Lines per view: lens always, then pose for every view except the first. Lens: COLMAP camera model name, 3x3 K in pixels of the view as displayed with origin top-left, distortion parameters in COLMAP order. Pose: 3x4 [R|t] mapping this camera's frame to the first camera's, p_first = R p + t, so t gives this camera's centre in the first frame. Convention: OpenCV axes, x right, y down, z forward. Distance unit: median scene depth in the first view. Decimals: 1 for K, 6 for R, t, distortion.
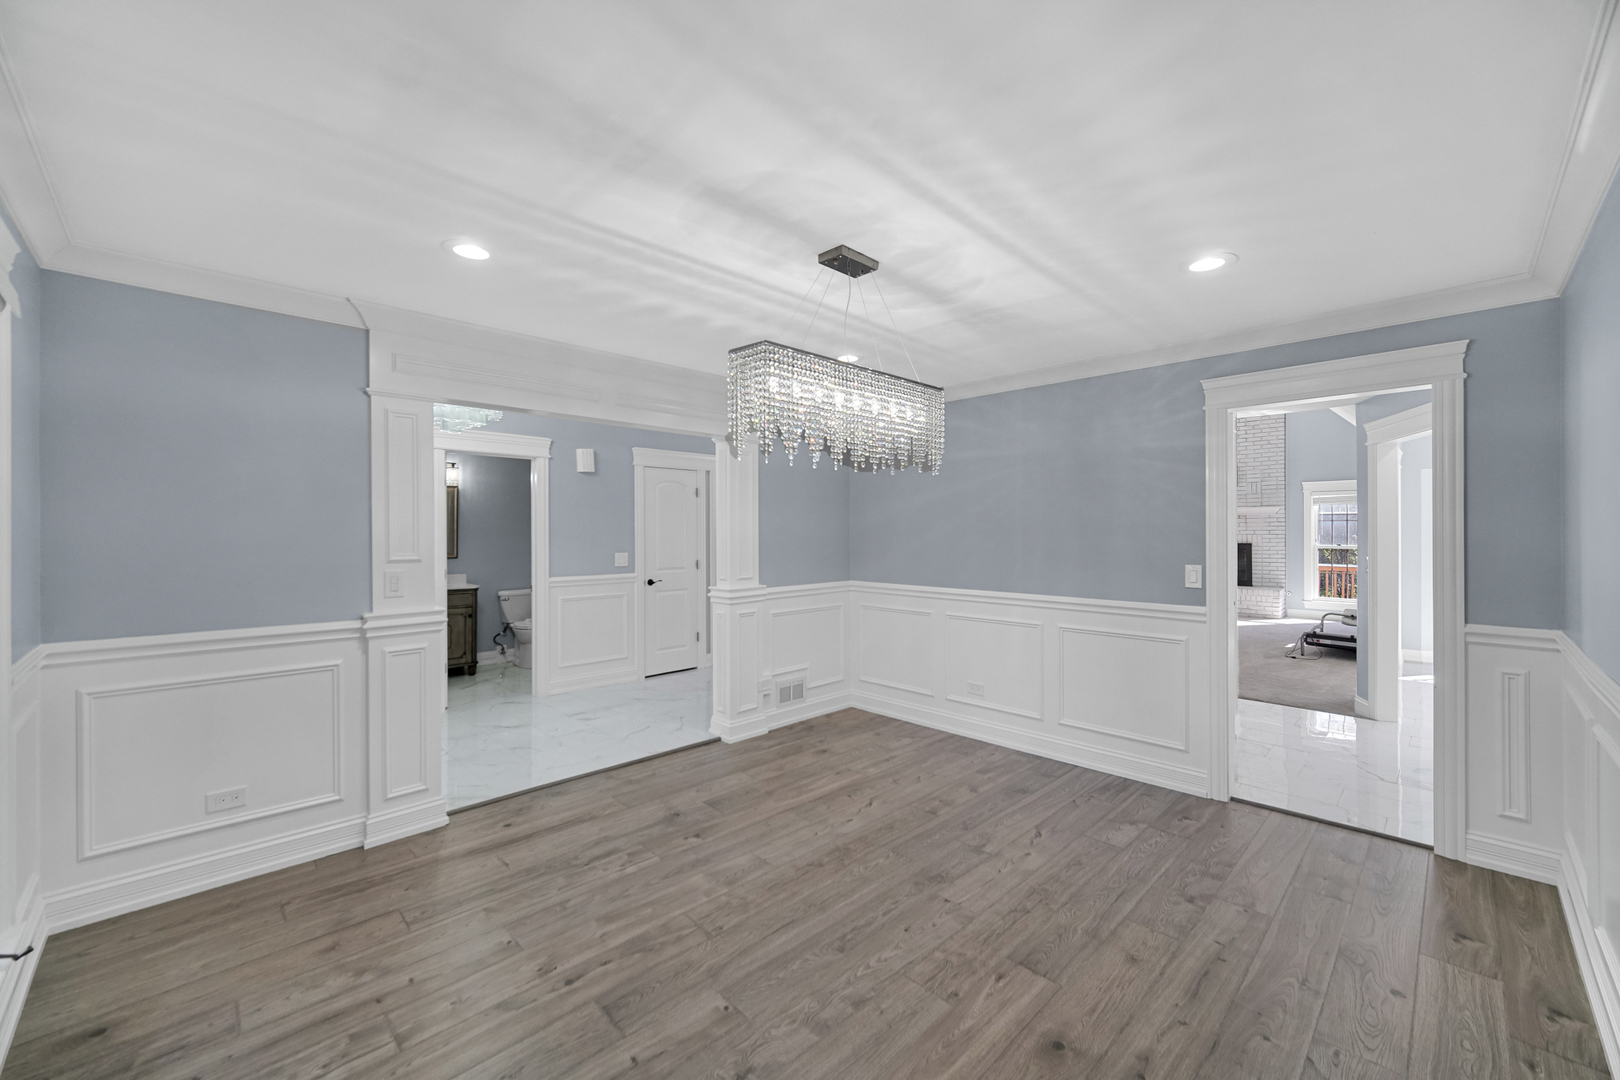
lens RADIAL K [[641.3, 0, 812.6], [0, 641.3, 530.4], [0, 0, 1]] dist [-0.007829, -0.000118]
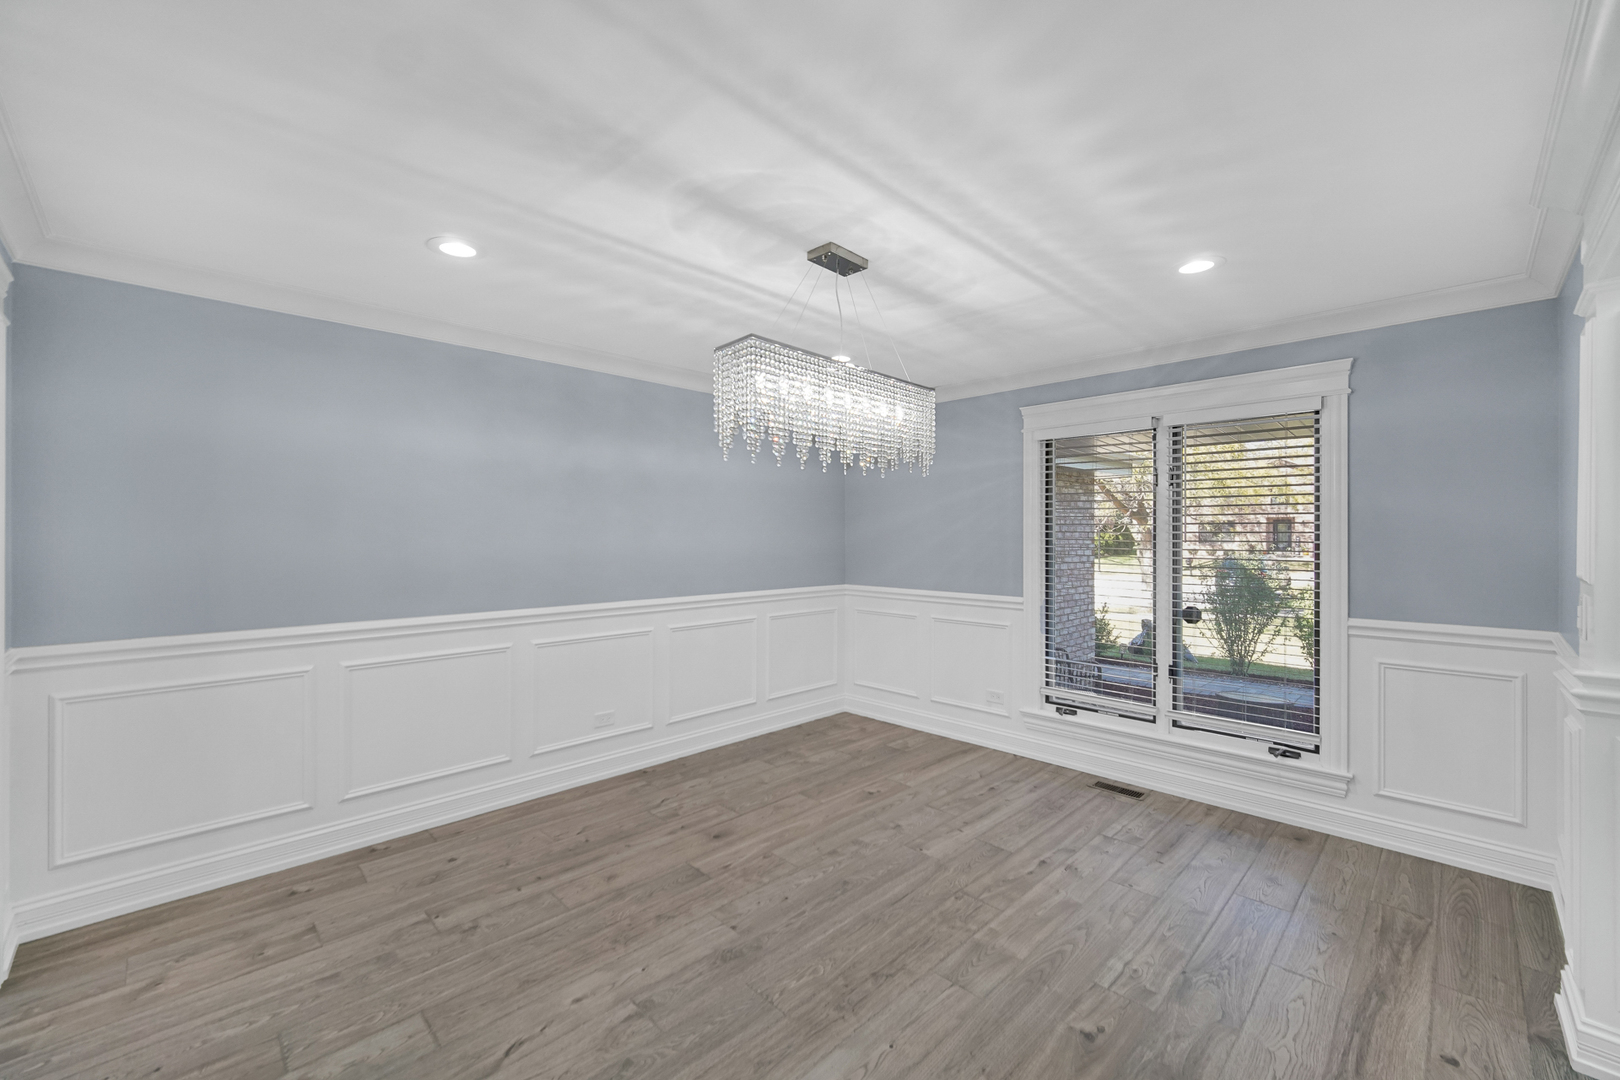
lens RADIAL K [[641.3, 0, 814.6], [0, 641.3, 537.8], [0, 0, 1]] dist [-0.007829, -0.000118]
pose [[-0.999961, 0.001274, -0.008742, 0.104130], [0.001268, 0.999999, 0.000742, 0.009085], [0.008743, 0.000731, -0.999962, 2.037590]]
